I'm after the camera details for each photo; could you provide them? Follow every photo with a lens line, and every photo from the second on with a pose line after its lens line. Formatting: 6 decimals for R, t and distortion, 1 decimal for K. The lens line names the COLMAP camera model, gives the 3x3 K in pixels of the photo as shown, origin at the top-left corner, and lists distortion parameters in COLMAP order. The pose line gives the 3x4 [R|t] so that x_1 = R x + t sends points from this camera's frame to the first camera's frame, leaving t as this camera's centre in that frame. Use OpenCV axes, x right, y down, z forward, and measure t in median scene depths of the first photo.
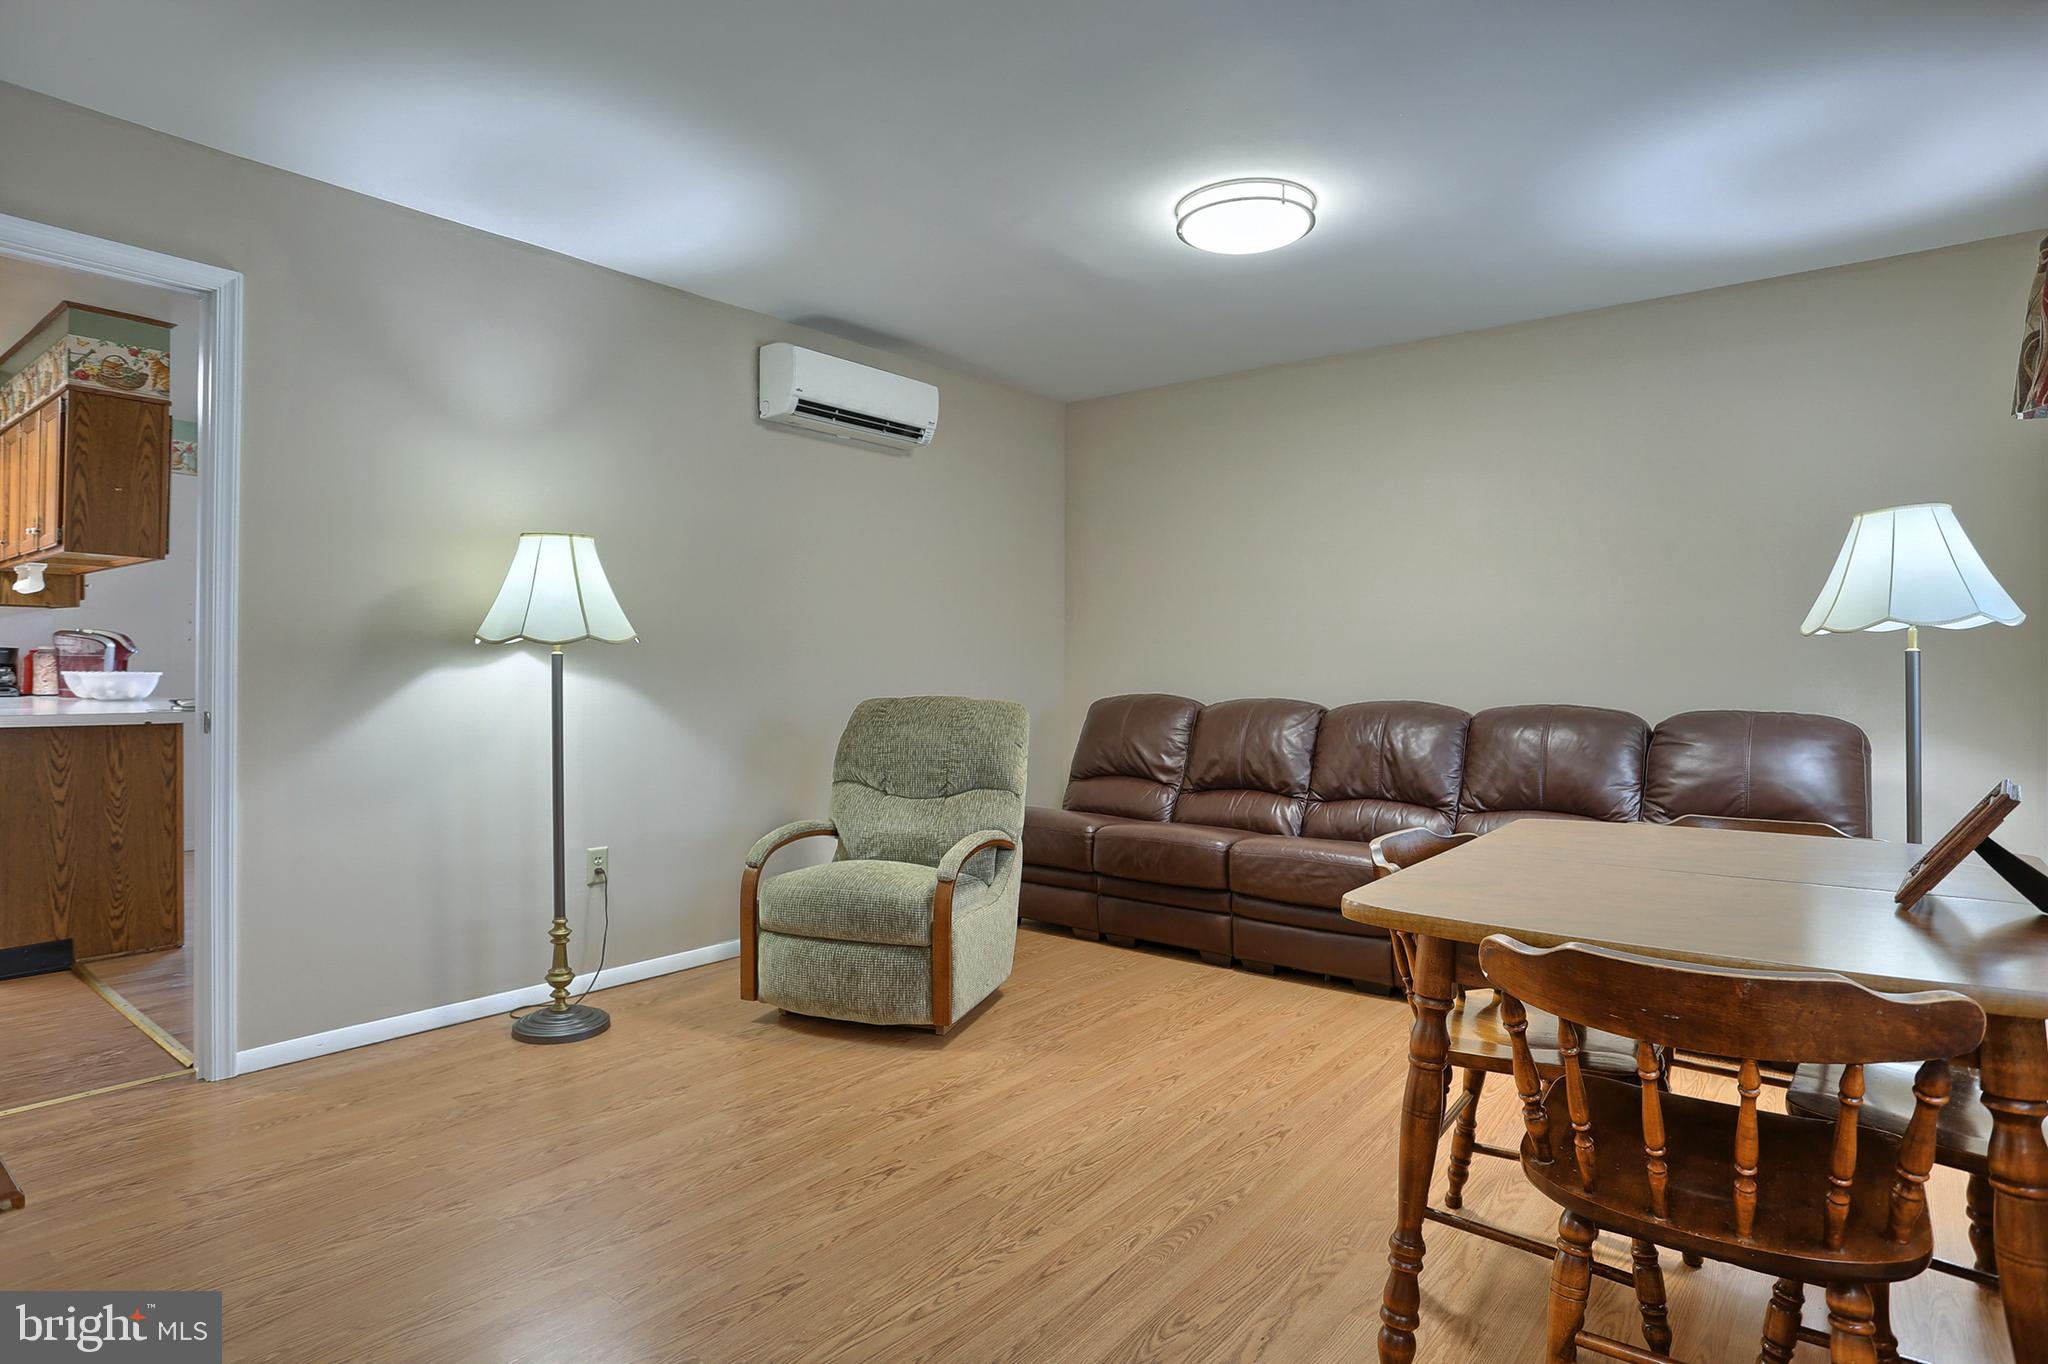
lens RADIAL K [[1112.4, 0, 1000.4], [0, 1112.4, 636.6], [0, 0, 1]] dist [-0.003627, 0.000006]
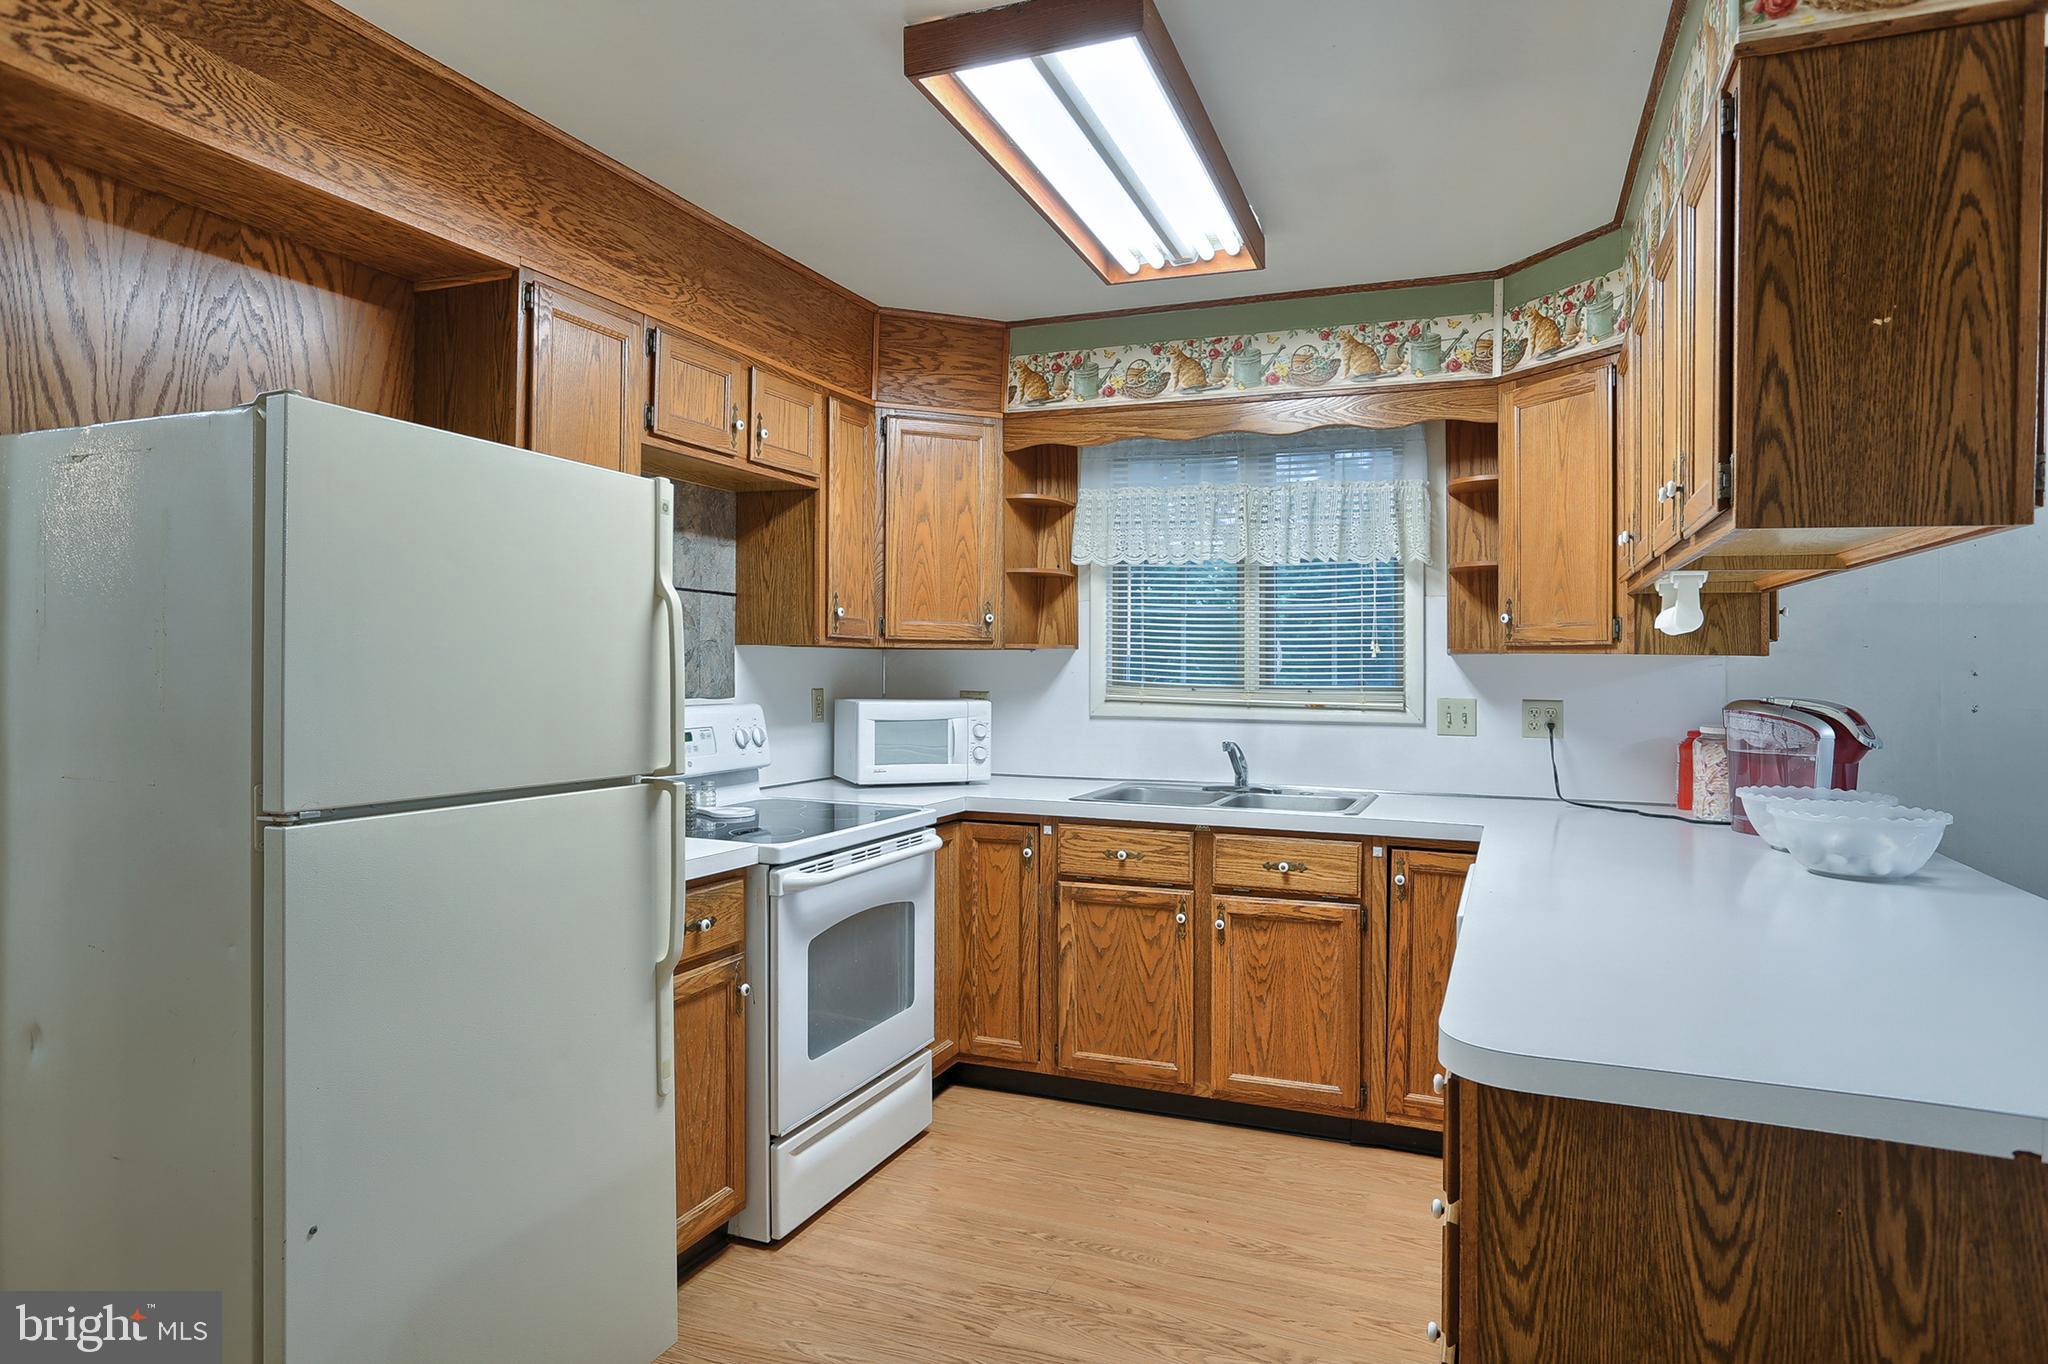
lens RADIAL K [[1178.9, 0, 1022.6], [0, 1178.9, 673.7], [0, 0, 1]] dist [-0.018830, 0.004066]
pose [[0.311199, 0.007721, -0.950313, -0.539817], [0.011275, 0.999867, 0.011815, -0.035773], [0.950278, -0.014391, 0.311071, 0.643635]]
